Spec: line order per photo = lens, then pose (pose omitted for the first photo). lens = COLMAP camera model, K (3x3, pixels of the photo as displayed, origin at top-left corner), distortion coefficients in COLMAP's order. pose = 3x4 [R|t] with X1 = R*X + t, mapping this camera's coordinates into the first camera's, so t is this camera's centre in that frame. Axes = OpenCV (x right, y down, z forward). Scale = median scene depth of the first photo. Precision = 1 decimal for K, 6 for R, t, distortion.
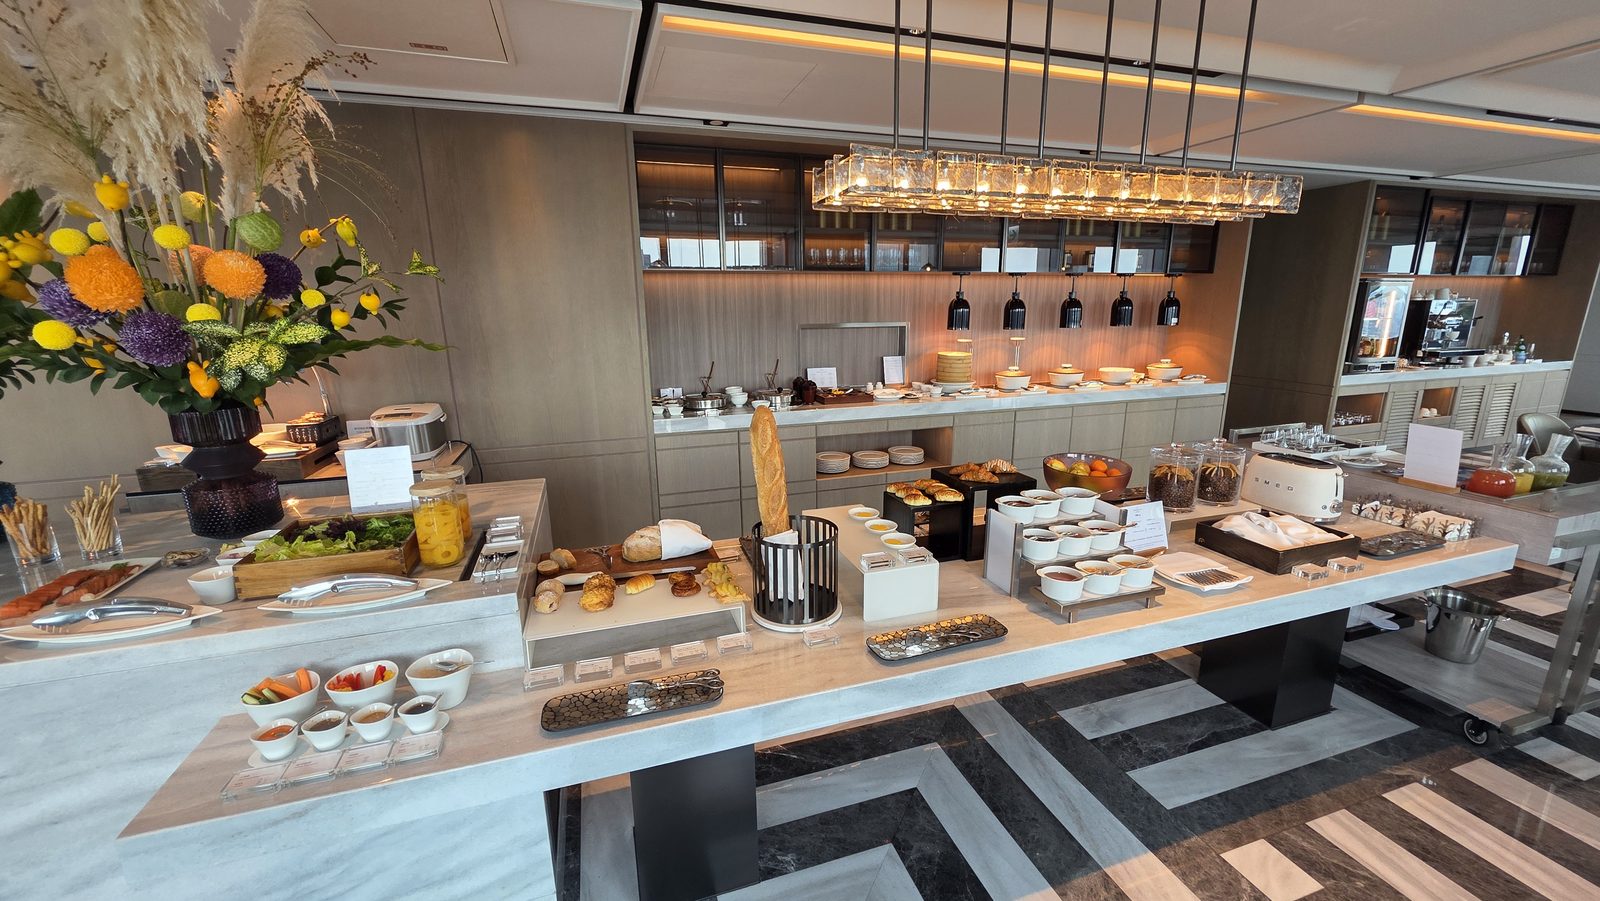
lens RADIAL K [[655.8, 0, 800.0], [0, 655.8, 450.5], [0, 0, 1]] dist [-0.000301, -0.000117]
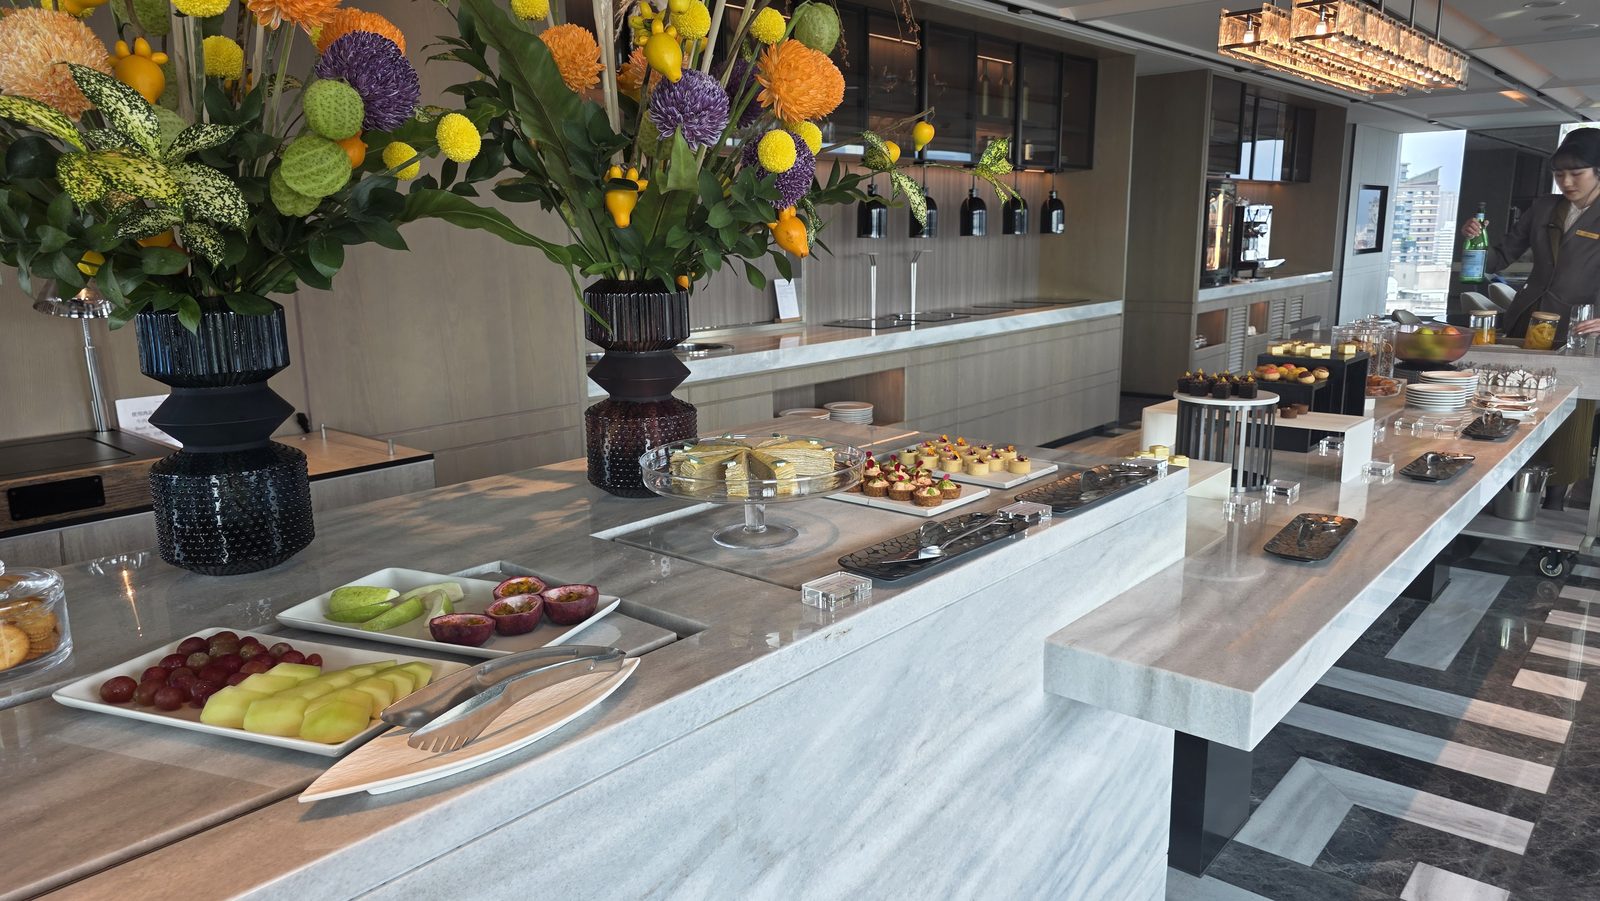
lens RADIAL K [[1115.9, 0, 800.0], [0, 1115.9, 450.5], [0, 0, 1]] dist [0.005593, 0.000097]
pose [[0.858409, -0.105797, 0.501938, -0.493375], [0.123209, 0.992380, -0.001541, 0.042335], [-0.497950, 0.063166, 0.864902, -0.003624]]
